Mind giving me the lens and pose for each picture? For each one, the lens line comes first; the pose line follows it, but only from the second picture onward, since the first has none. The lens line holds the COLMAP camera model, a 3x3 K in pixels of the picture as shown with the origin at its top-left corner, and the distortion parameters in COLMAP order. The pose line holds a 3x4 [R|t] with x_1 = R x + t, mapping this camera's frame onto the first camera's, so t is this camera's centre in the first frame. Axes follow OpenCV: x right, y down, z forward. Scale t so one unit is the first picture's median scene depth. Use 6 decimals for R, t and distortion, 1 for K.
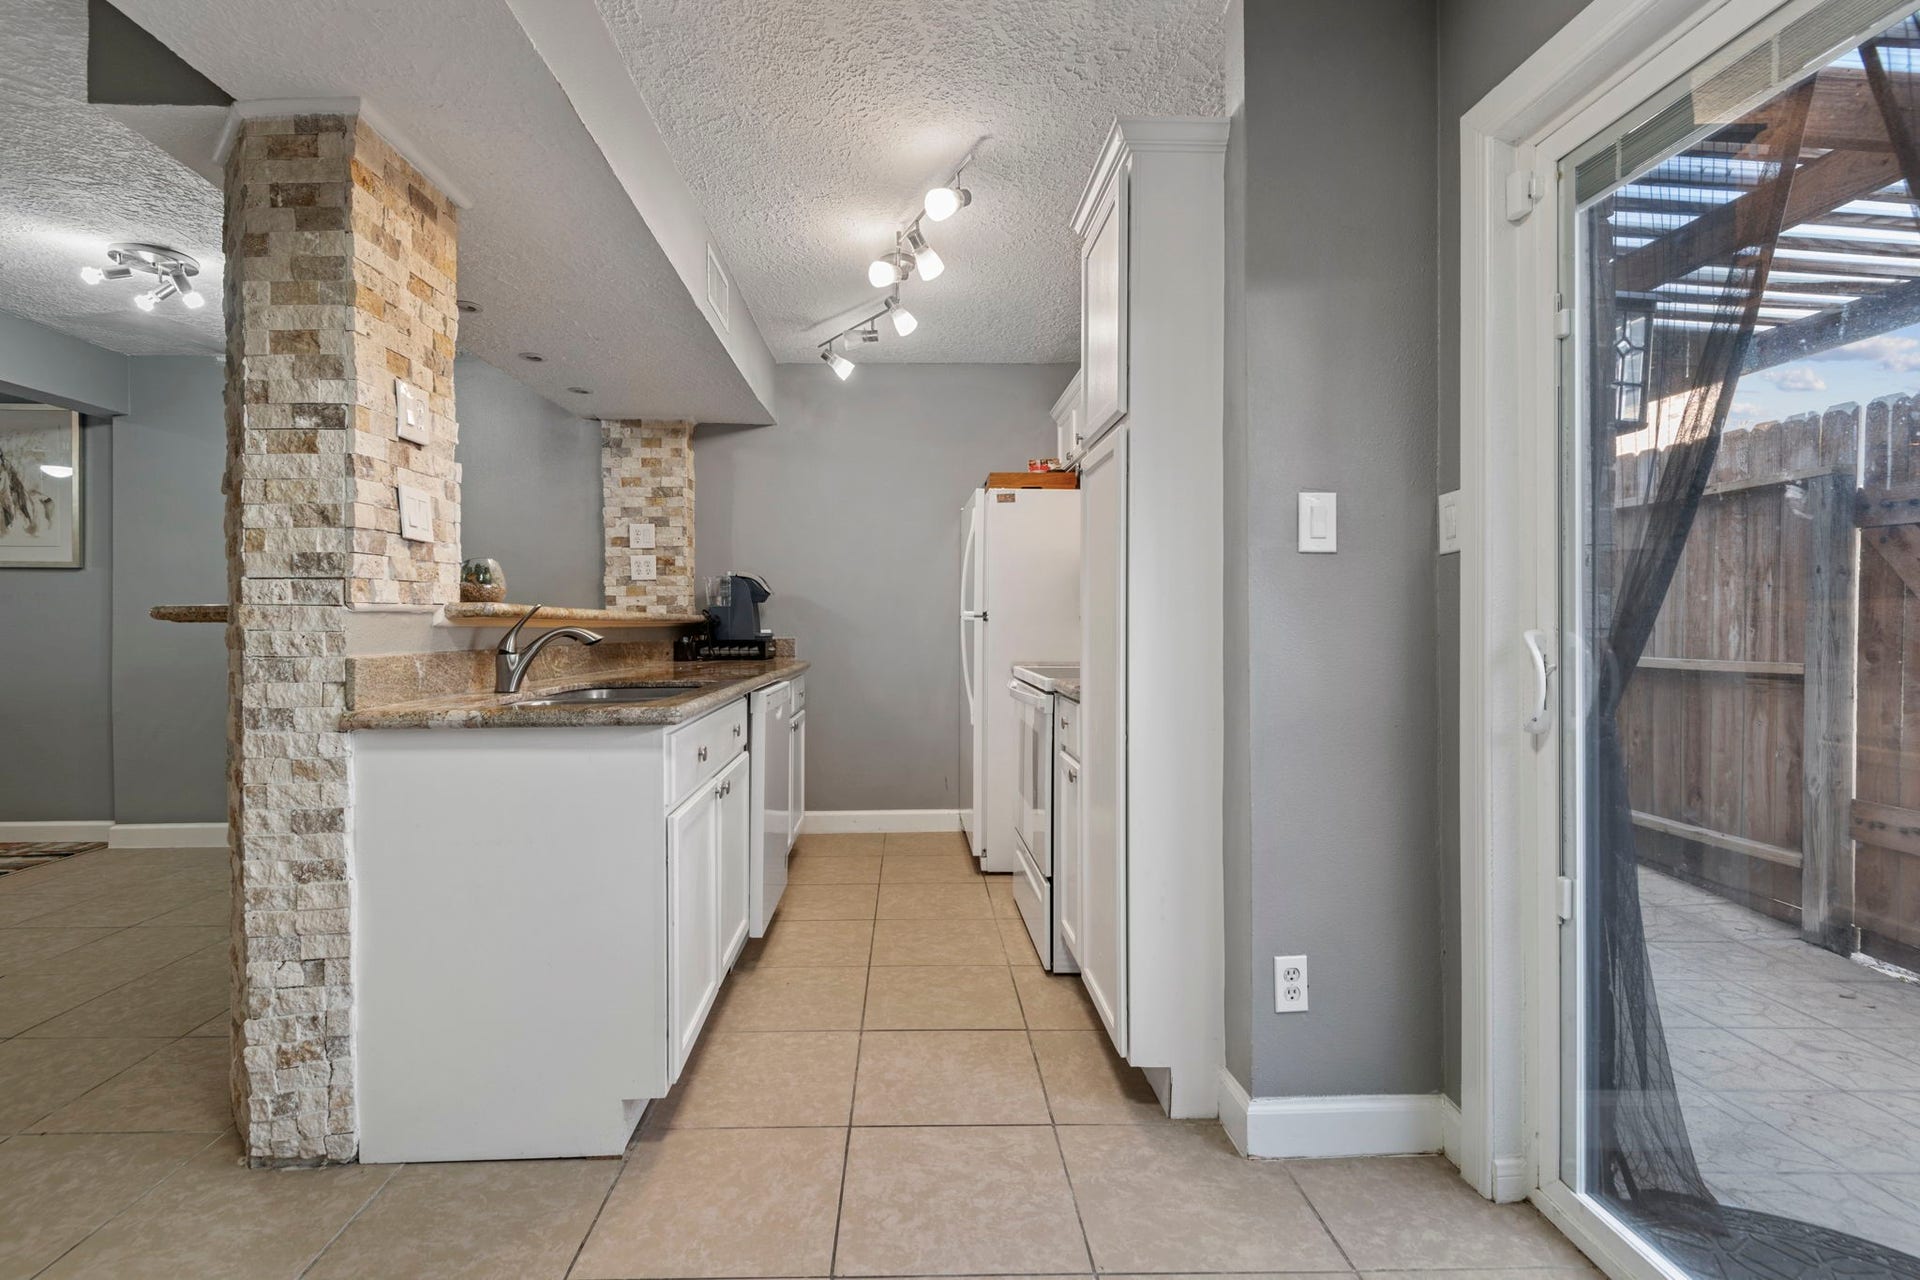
lens RADIAL K [[891.9, 0, 963.8], [0, 891.9, 629.8], [0, 0, 1]] dist [0.008683, -0.001016]
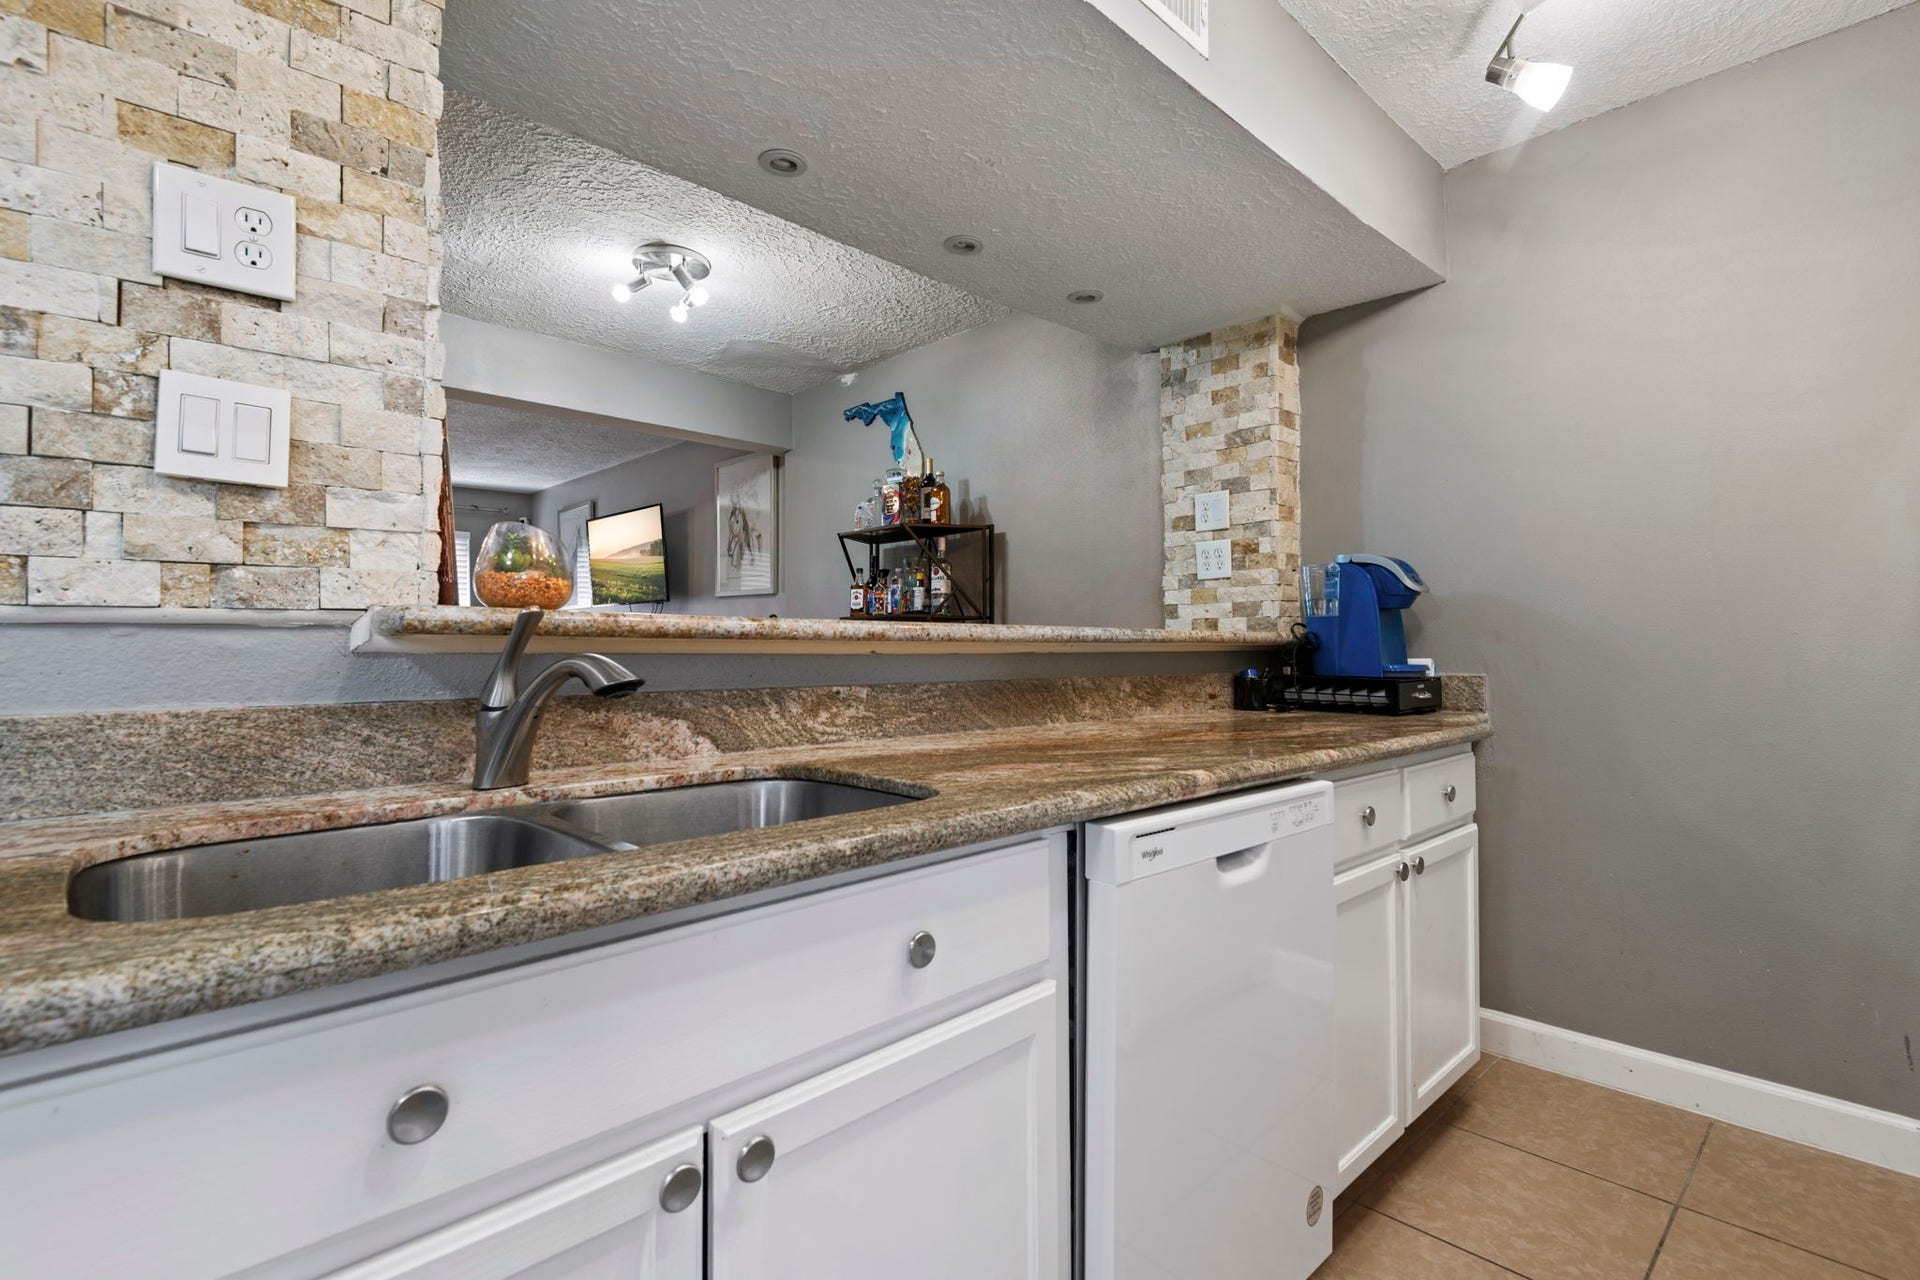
lens RADIAL K [[891.9, 0, 967.6], [0, 891.9, 625.7], [0, 0, 1]] dist [0.008683, -0.001016]
pose [[0.644029, -0.012061, -0.764906, 0.019599], [-0.009414, 0.999675, -0.023688, -0.004856], [0.764943, 0.022457, 0.643707, 0.450416]]
